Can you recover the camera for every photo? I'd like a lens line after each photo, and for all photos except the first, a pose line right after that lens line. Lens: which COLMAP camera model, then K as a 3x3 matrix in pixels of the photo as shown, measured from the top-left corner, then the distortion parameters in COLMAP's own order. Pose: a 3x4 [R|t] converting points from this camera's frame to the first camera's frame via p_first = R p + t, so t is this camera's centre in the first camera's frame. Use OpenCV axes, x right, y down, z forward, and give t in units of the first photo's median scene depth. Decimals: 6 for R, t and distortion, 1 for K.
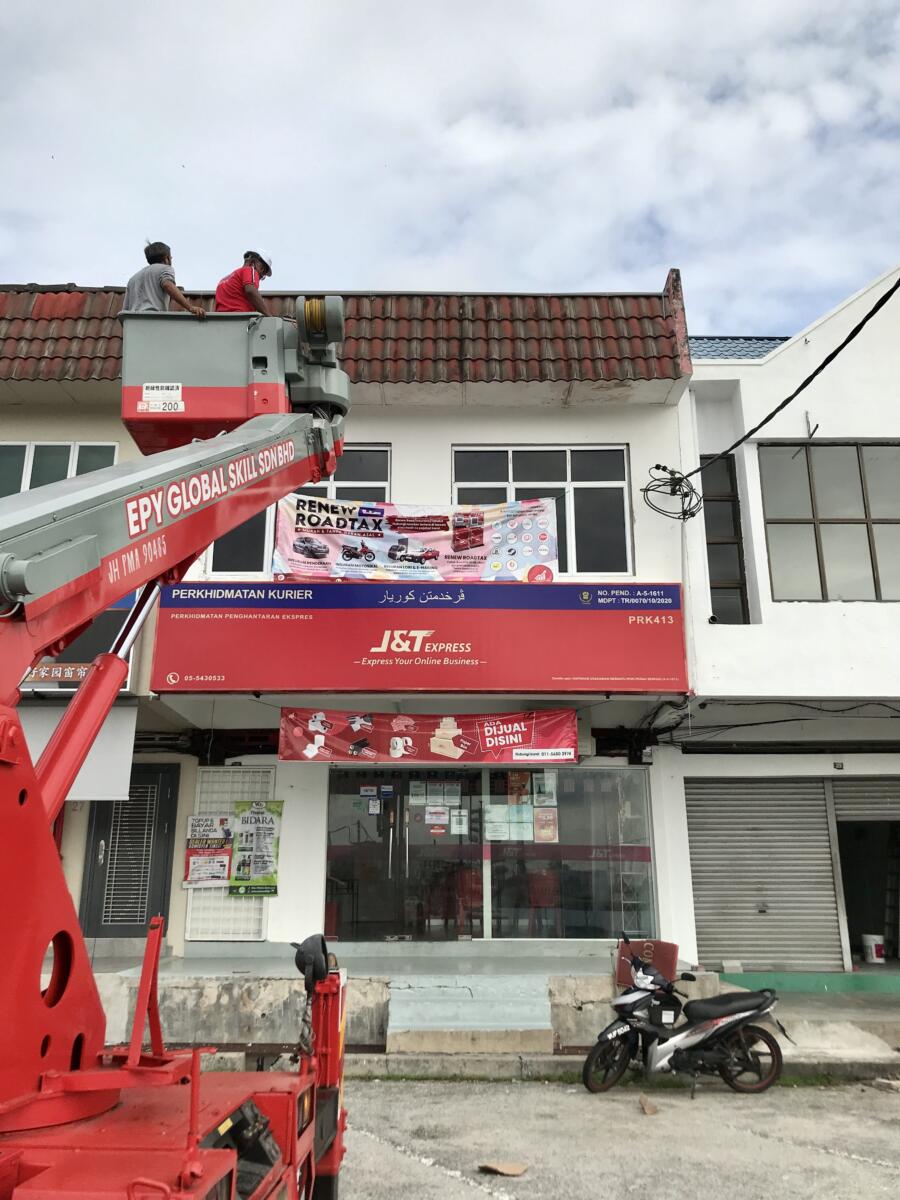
lens RADIAL K [[987.0, 0, 457.5], [0, 987.0, 598.6], [0, 0, 1]] dist [0.092831, -0.221743]
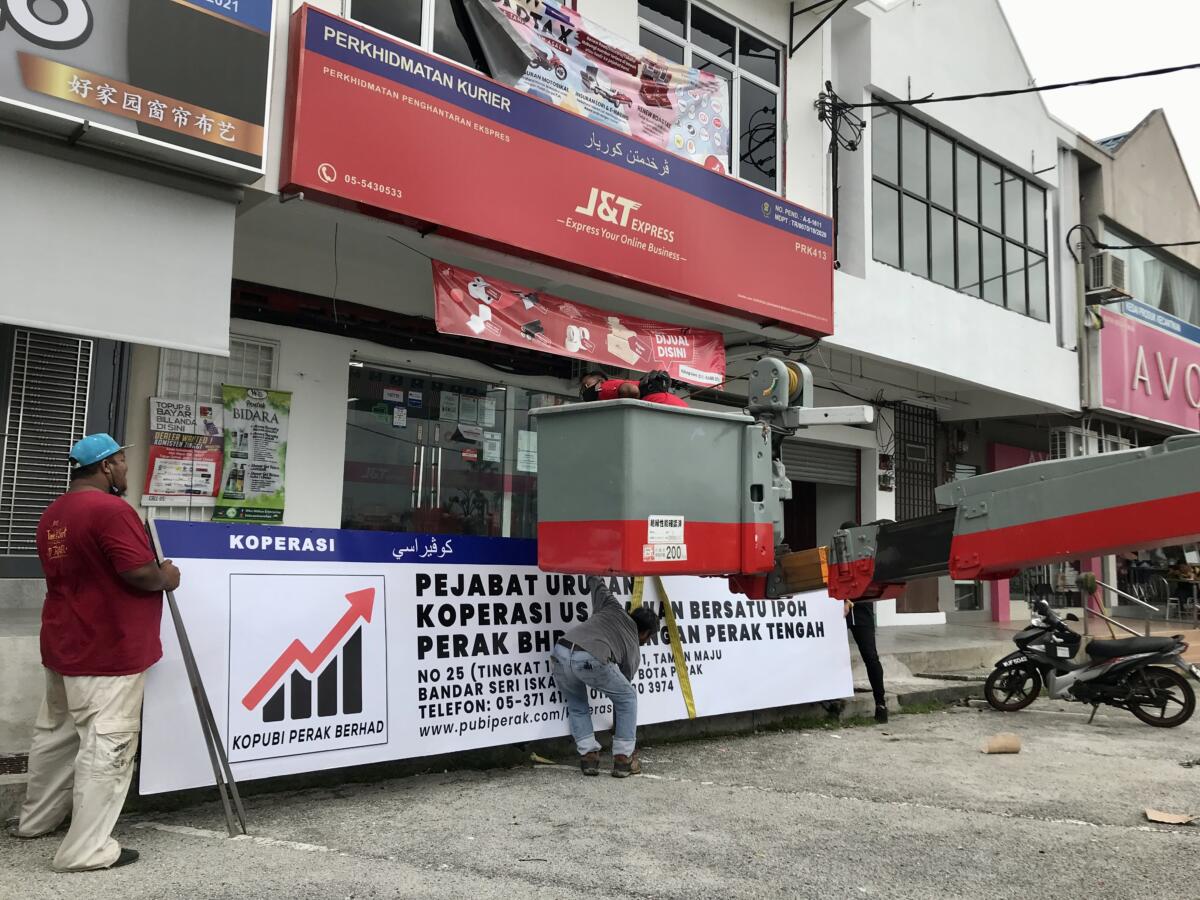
lens RADIAL K [[985.2, 0, 600.0], [0, 985.2, 450.0], [0, 0, 1]] dist [0.018021, -0.001632]
pose [[0.761593, 0.091532, 0.641559, -0.497863], [-0.208769, 0.971852, 0.109175, 0.134832], [-0.613507, -0.217084, 0.759265, 0.369675]]
